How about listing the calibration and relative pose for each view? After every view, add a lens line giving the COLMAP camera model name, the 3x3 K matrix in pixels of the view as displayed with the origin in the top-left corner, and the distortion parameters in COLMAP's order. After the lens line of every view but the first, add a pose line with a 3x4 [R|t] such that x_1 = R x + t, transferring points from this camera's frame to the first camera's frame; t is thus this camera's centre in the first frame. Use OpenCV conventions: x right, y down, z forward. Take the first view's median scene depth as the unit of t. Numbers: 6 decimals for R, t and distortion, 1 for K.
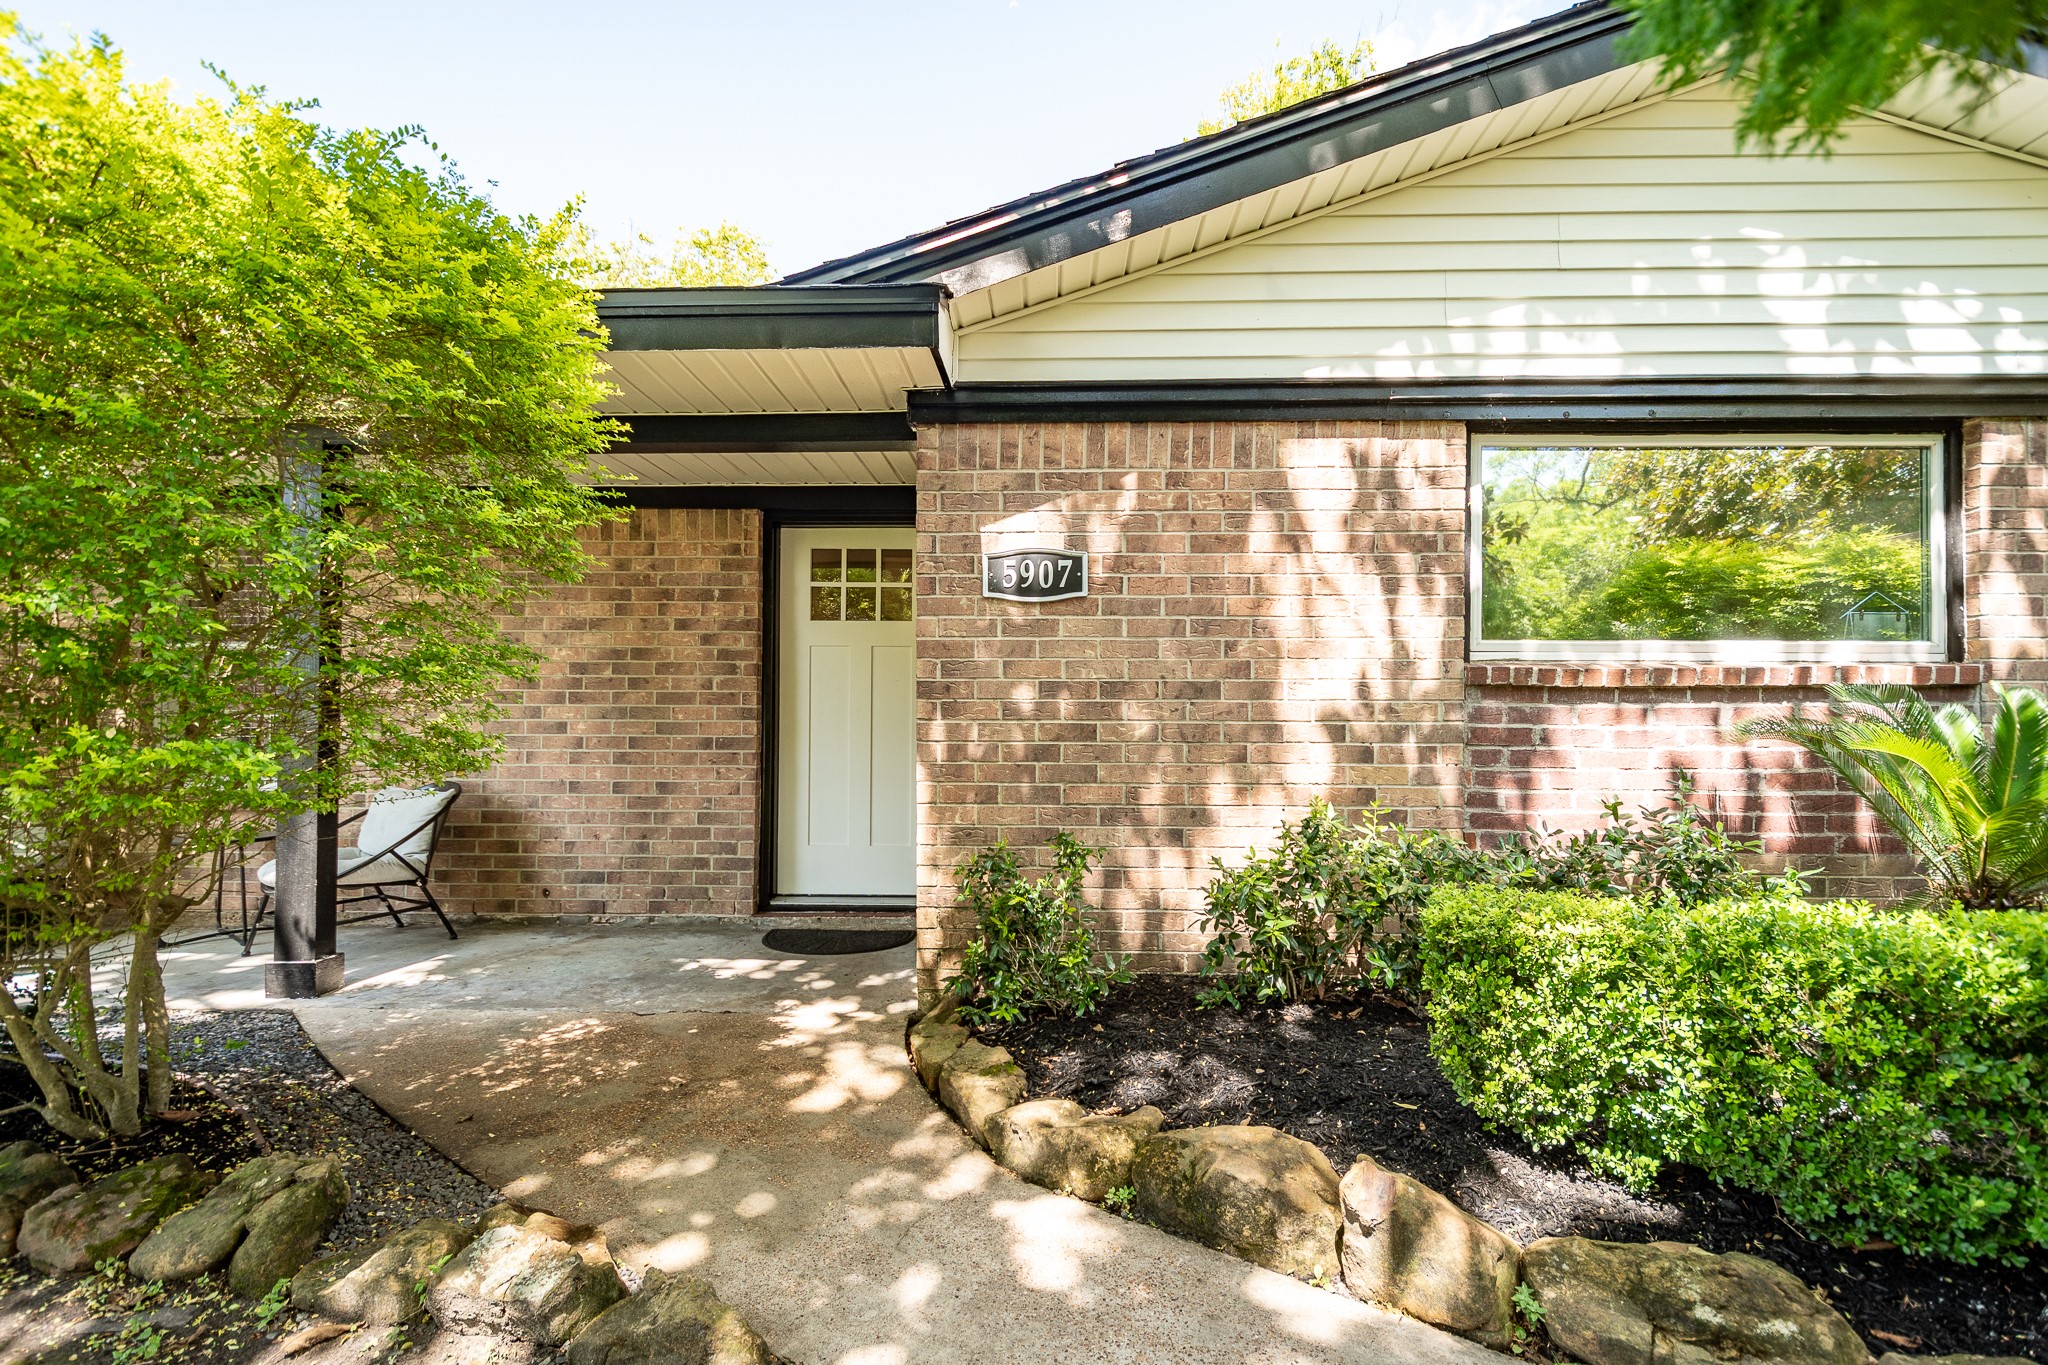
lens RADIAL K [[912.1, 0, 1001.5], [0, 912.1, 712.0], [0, 0, 1]] dist [0.012400, 0.000582]
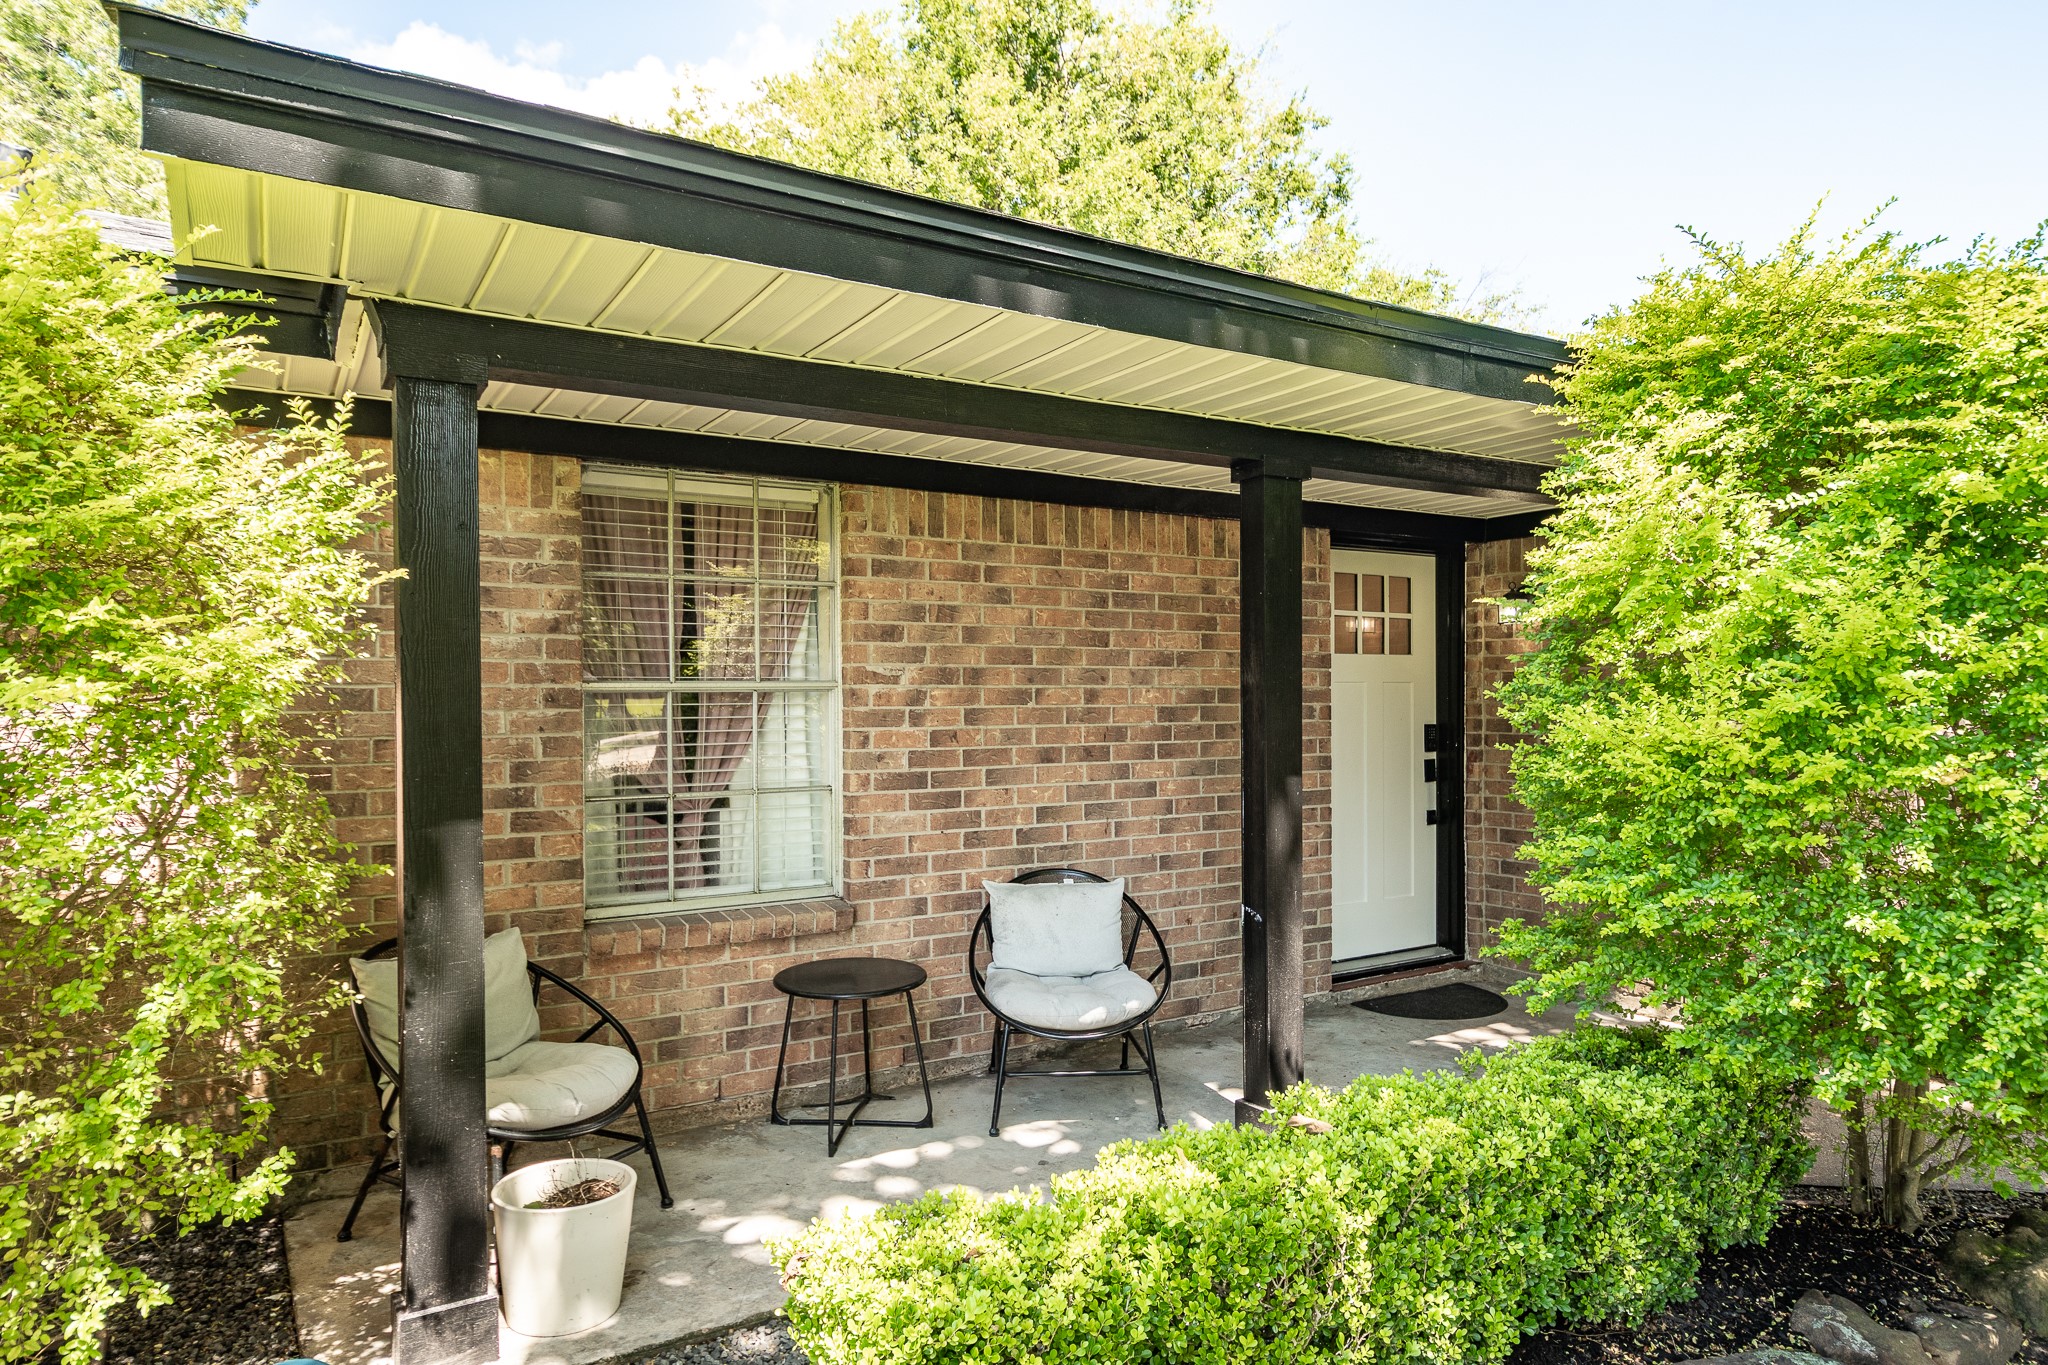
lens RADIAL K [[1249.7, 0, 1032.5], [0, 1249.7, 715.4], [0, 0, 1]] dist [0.002000, 0.001635]
pose [[0.841558, -0.017821, 0.539873, -1.154563], [0.006250, 0.999710, 0.023257, -0.073035], [-0.540131, -0.016198, 0.841425, 0.143488]]
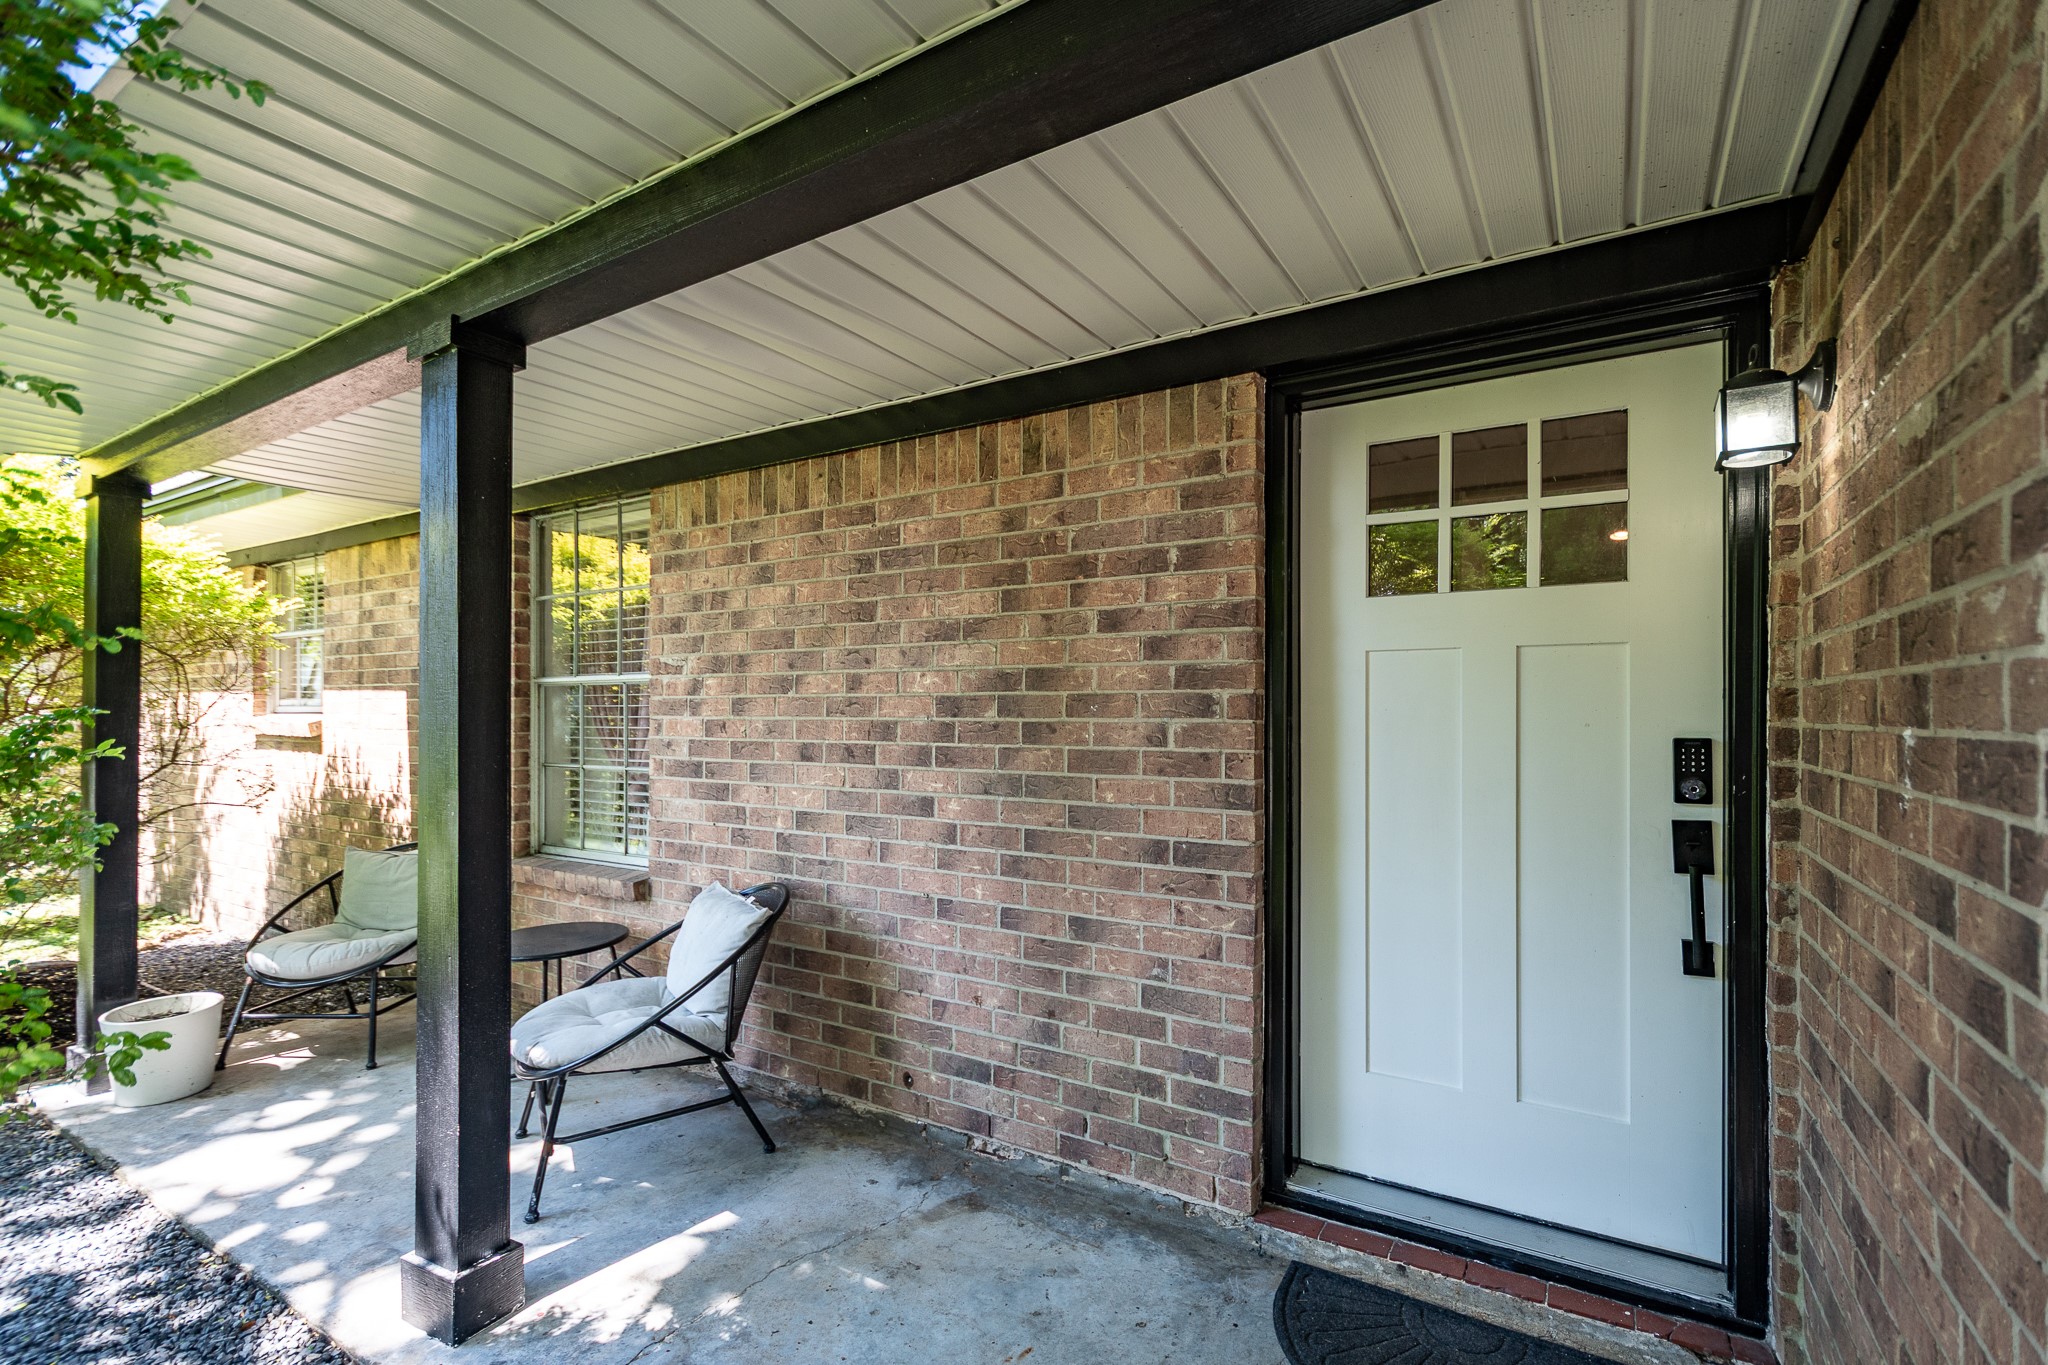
lens RADIAL K [[912.1, 0, 1001.5], [0, 912.1, 712.0], [0, 0, 1]] dist [0.012400, 0.000582]
pose [[0.860537, -0.004812, -0.509365, -0.137225], [0.010701, 0.999905, 0.008634, -0.048860], [0.509276, -0.012880, 0.860507, 0.516718]]
